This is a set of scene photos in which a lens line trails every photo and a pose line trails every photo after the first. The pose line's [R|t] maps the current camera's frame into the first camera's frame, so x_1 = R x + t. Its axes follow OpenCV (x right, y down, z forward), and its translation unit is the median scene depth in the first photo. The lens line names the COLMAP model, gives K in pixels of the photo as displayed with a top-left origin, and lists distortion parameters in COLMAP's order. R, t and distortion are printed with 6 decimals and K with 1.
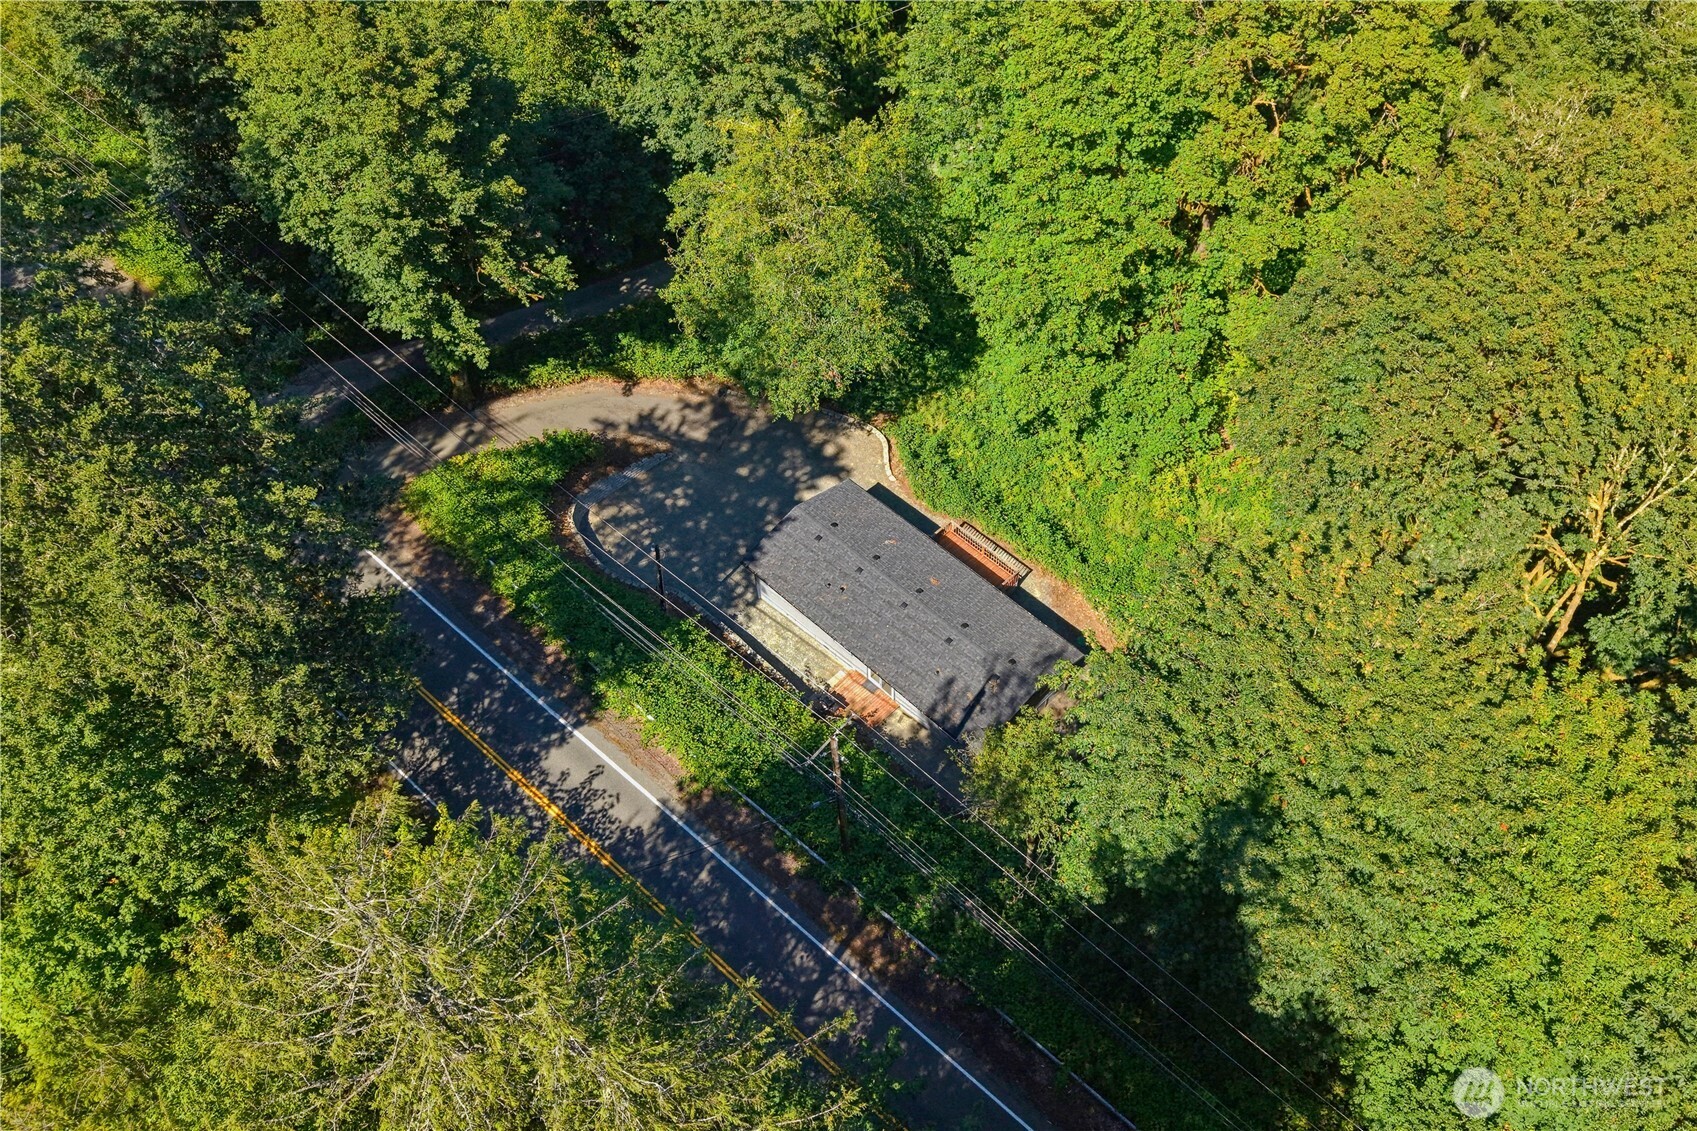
lens RADIAL K [[1350.0, 0, 870.7], [0, 1350.0, 626.0], [0, 0, 1]] dist [0.001509, 0.000286]
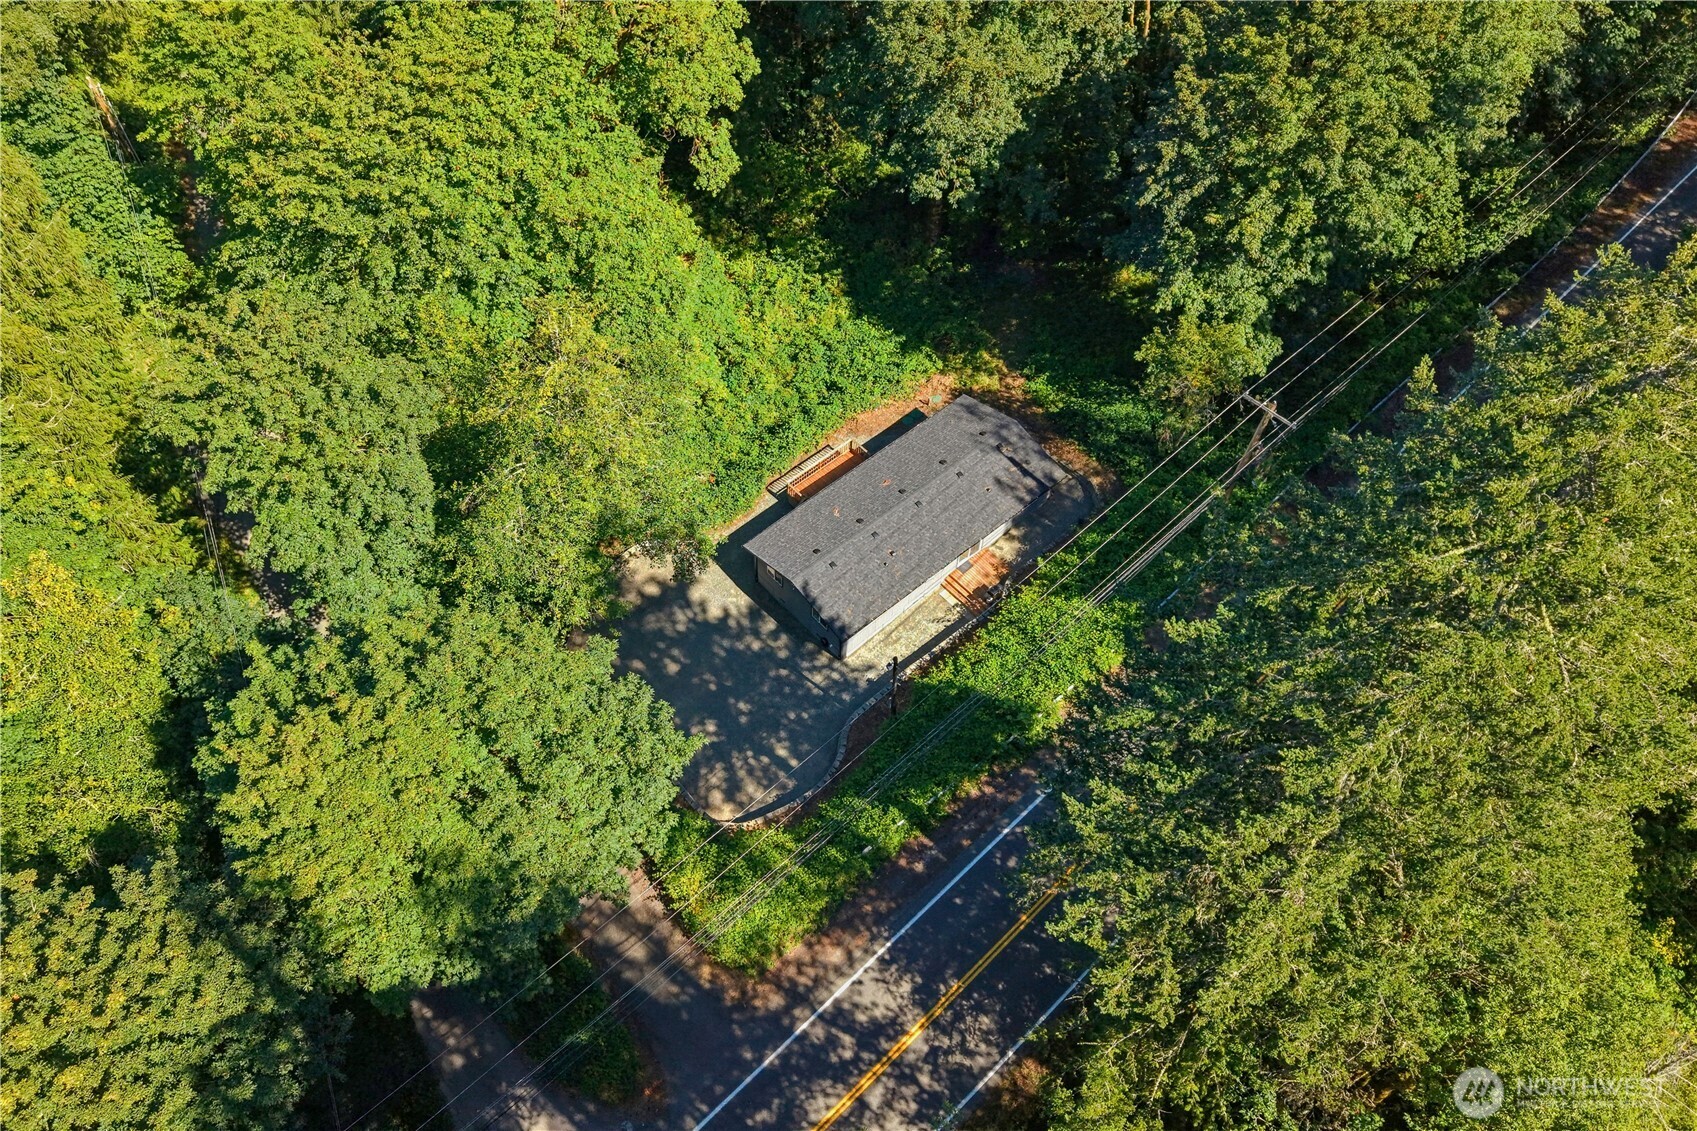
lens RADIAL K [[1350.0, 0, 870.7], [0, 1350.0, 626.0], [0, 0, 1]] dist [0.001509, 0.000286]
pose [[0.052938, -0.829469, 0.556038, -0.635220], [0.795251, 0.371789, 0.478904, -0.507478], [-0.603964, 0.416838, 0.679318, 0.338008]]
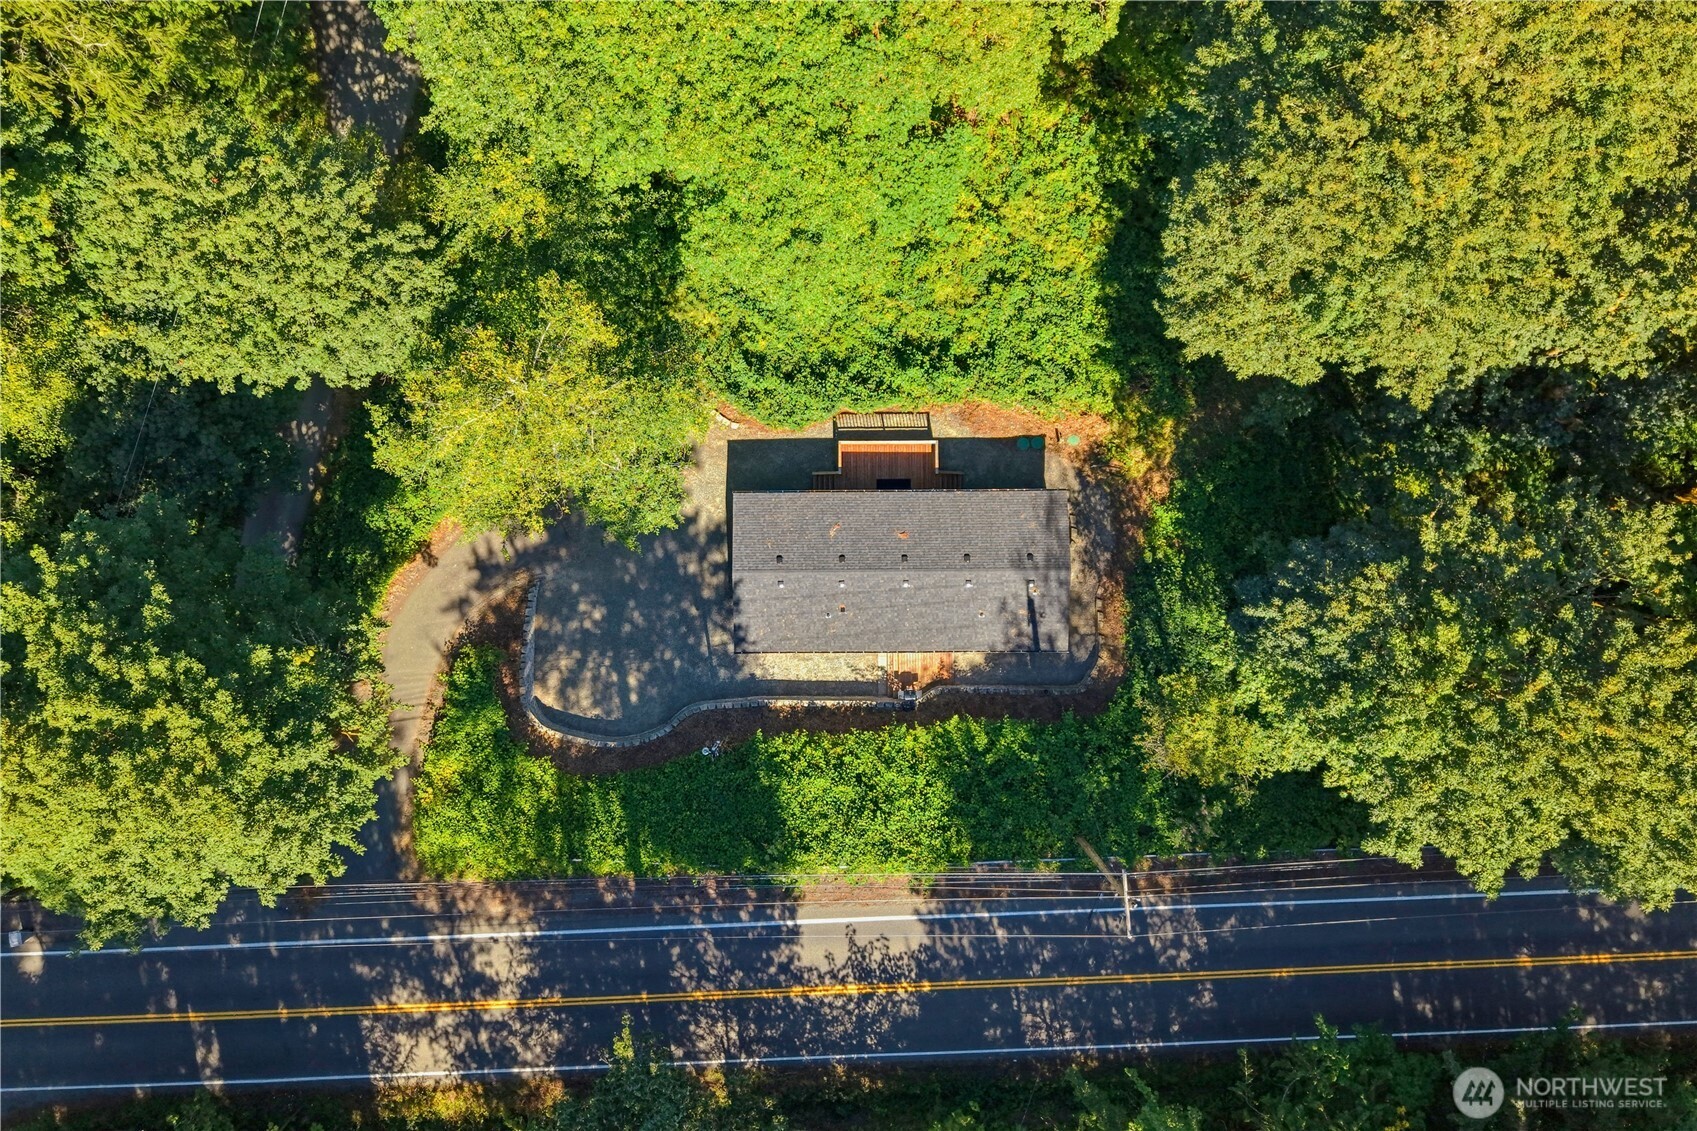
lens RADIAL K [[1350.0, 0, 870.7], [0, 1350.0, 626.0], [0, 0, 1]] dist [0.001509, 0.000286]
pose [[0.710267, -0.703367, -0.028207, 0.010685], [0.569704, 0.550832, 0.609936, -0.591118], [-0.413472, -0.449287, 0.791949, 0.228009]]
